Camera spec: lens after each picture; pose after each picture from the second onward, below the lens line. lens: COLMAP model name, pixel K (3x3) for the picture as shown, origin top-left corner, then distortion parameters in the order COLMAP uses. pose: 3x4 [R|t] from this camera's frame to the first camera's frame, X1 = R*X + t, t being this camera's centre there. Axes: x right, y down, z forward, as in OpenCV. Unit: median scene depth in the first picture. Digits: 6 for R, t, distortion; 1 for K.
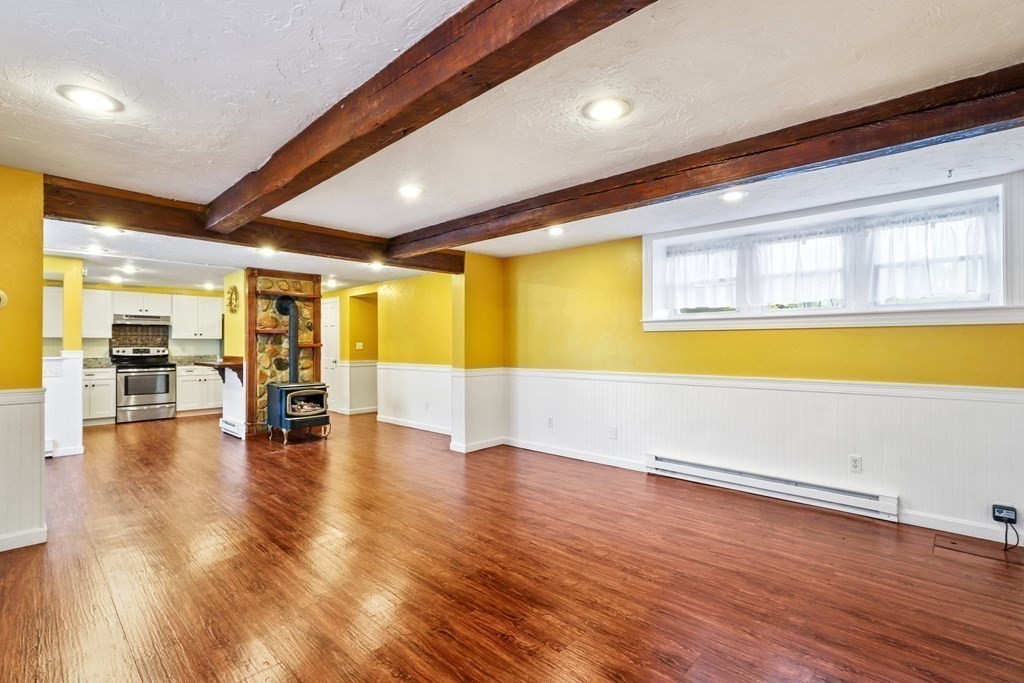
lens RADIAL K [[478.8, 0, 507.6], [0, 478.8, 342.9], [0, 0, 1]] dist [-0.010487, 0.001168]
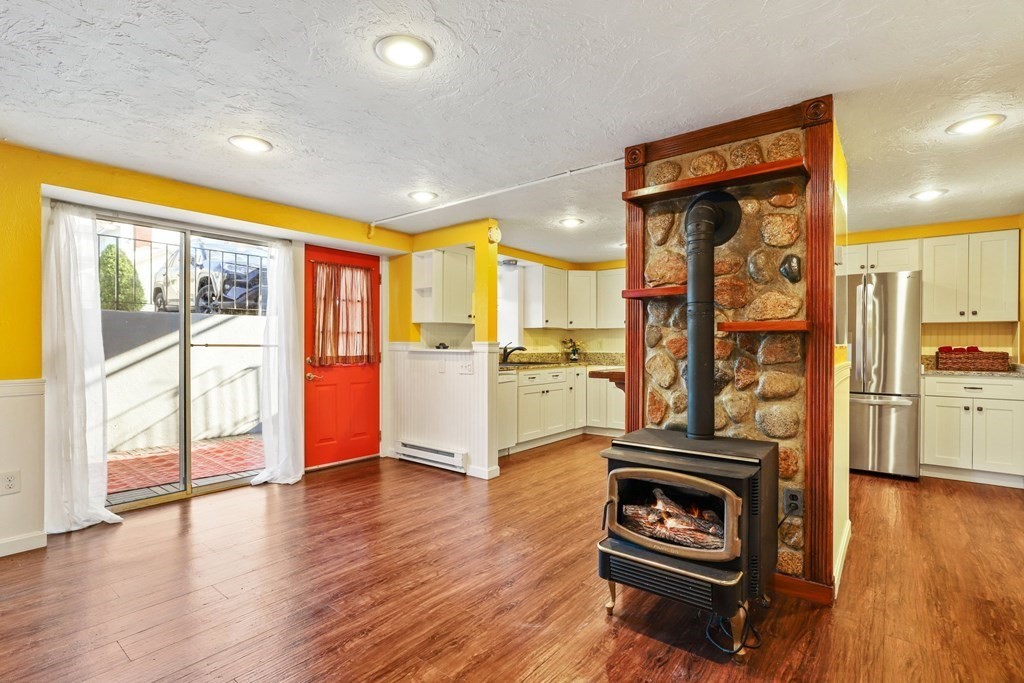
lens RADIAL K [[484.1, 0, 506.5], [0, 484.1, 346.6], [0, 0, 1]] dist [-0.017556, 0.000477]
pose [[0.092958, 0.006085, -0.995651, -0.115569], [0.005912, 0.999960, 0.006663, 0.015884], [0.995652, -0.006505, 0.092919, 0.832900]]
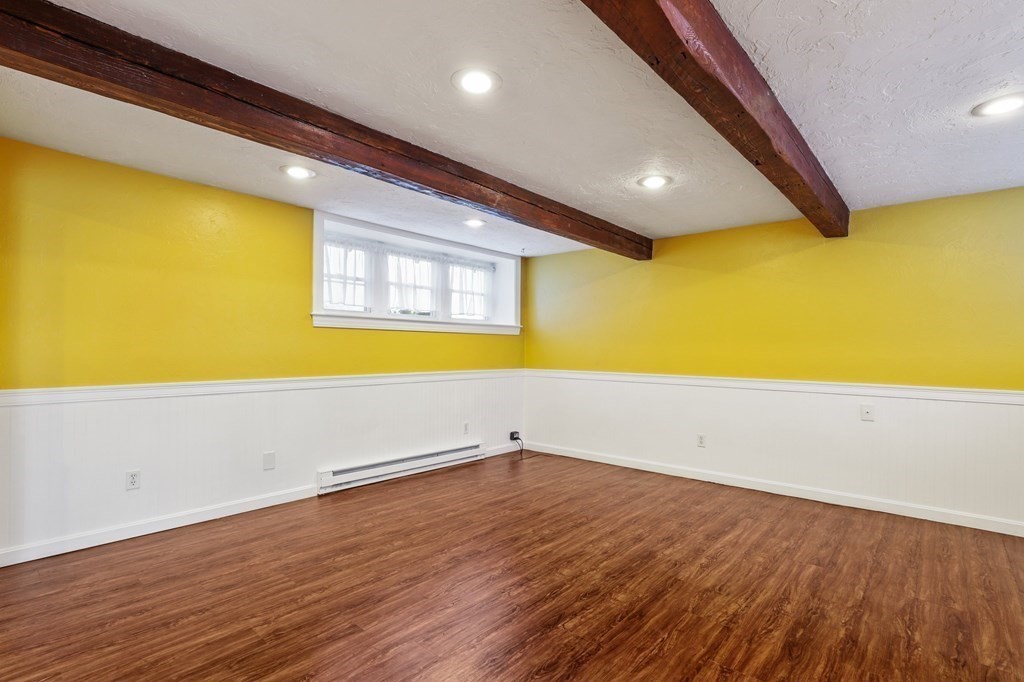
lens RADIAL K [[500.1, 0, 515.0], [0, 500.1, 343.1], [0, 0, 1]] dist [-0.014004, 0.001294]
pose [[-0.056243, 0.010822, 0.998358, -0.428811], [-0.017120, 0.999784, -0.011802, 0.006875], [-0.998270, -0.017755, -0.056045, 0.507890]]
